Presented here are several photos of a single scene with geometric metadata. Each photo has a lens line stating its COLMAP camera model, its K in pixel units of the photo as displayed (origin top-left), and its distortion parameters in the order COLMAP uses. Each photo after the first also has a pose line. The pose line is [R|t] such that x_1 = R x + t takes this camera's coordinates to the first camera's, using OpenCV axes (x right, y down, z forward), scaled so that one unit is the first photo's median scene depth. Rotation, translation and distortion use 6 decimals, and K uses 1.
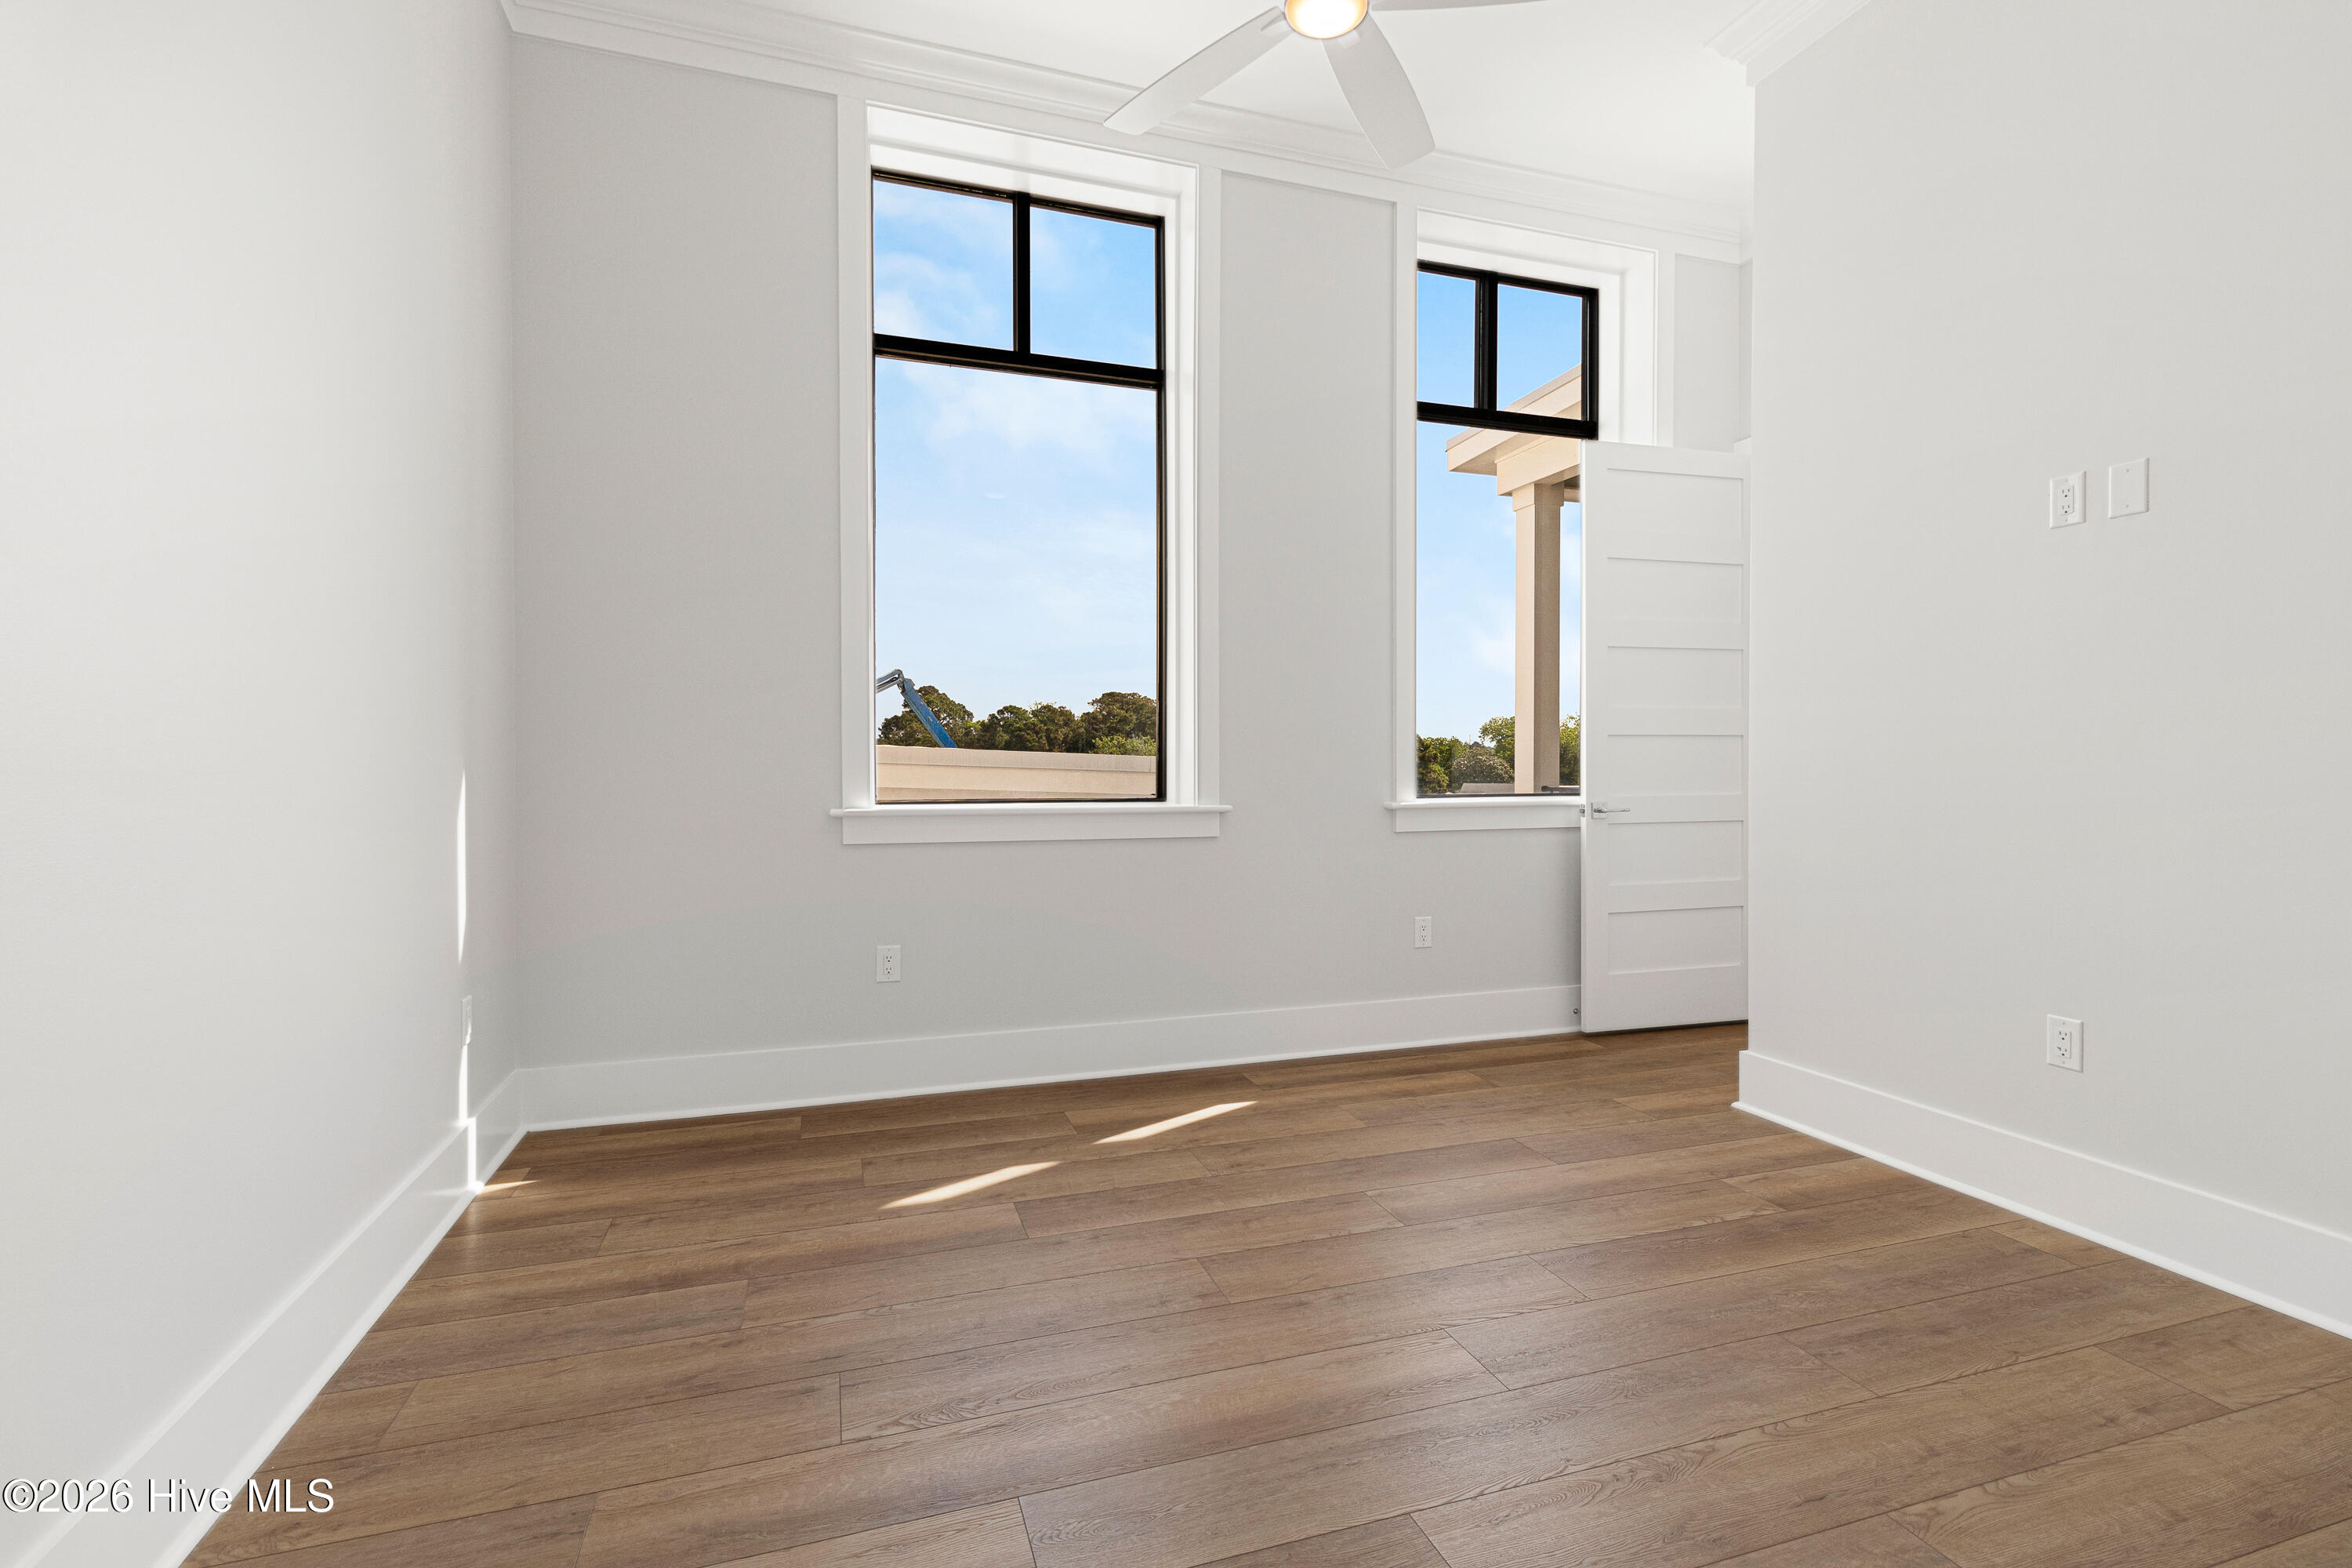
lens RADIAL K [[1098.8, 0, 1186.6], [0, 1098.8, 780.1], [0, 0, 1]] dist [0.006032, 0.000100]
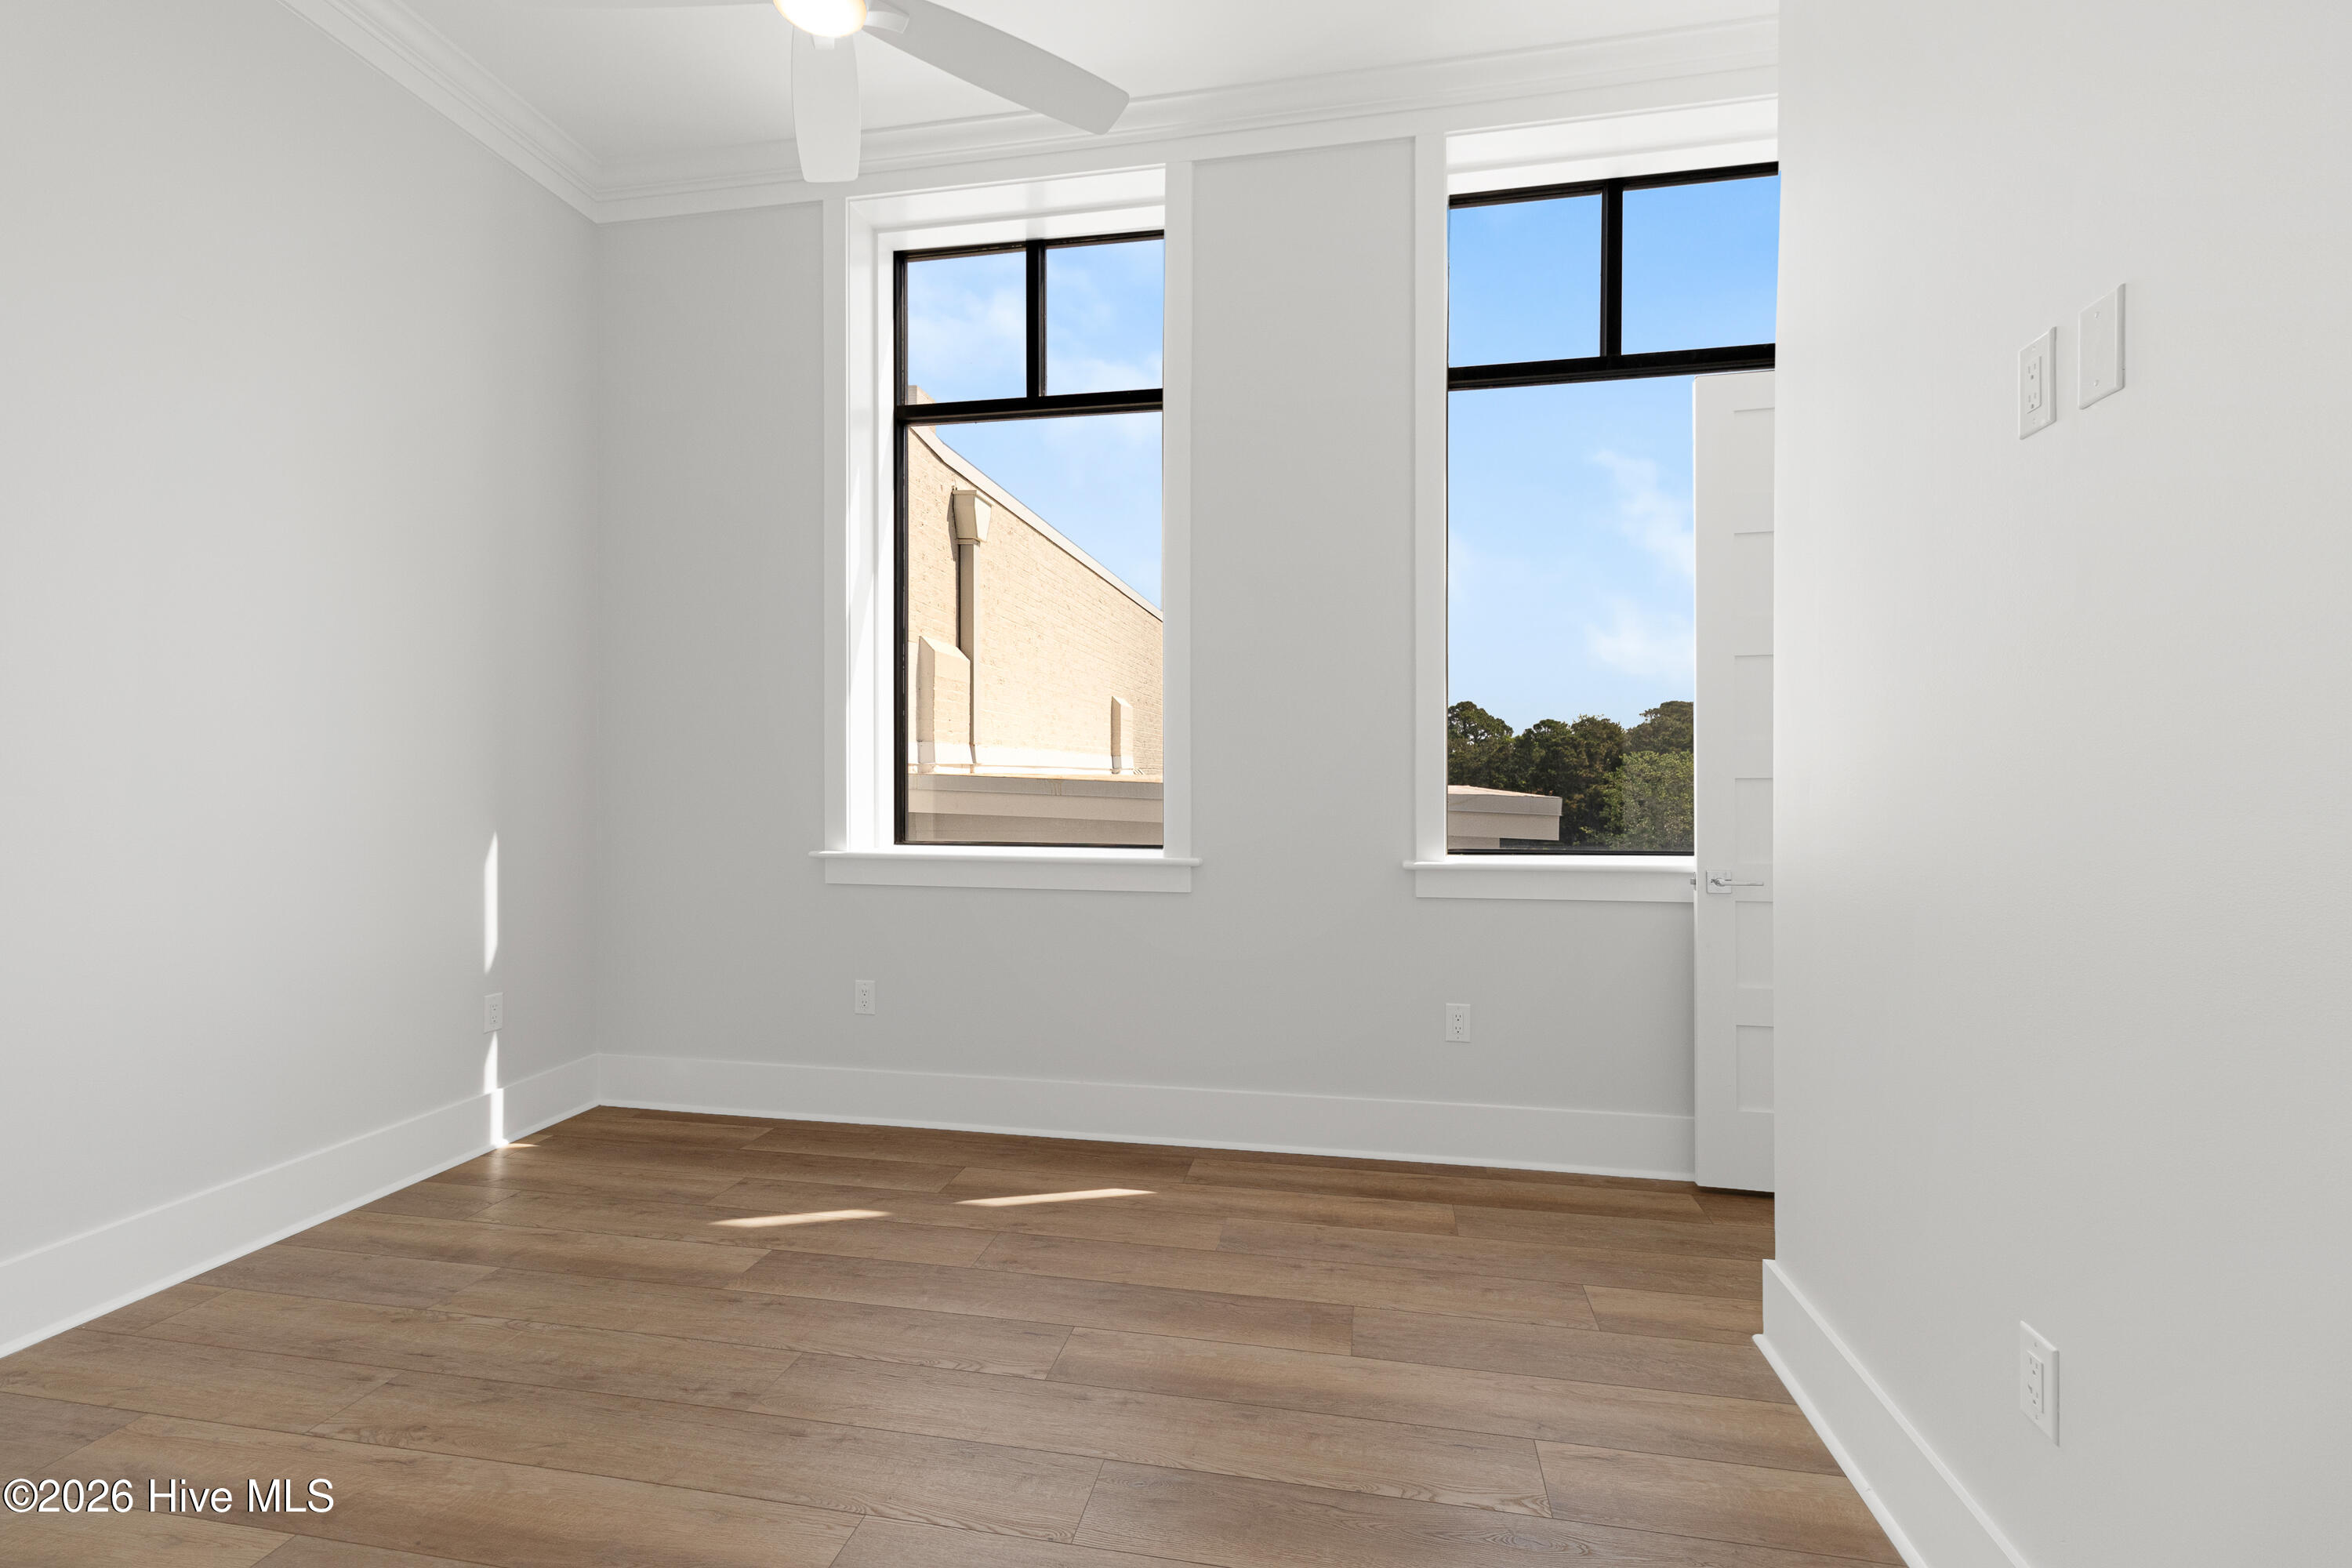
lens RADIAL K [[1087.7, 0, 1176.0], [0, 1087.7, 784.0], [0, 0, 1]] dist [0.000909, 0.000746]
pose [[0.863875, 0.004555, -0.503686, 0.545285], [-0.009078, 0.999937, -0.006529, -0.037186], [0.503625, 0.010213, 0.863862, 0.251232]]
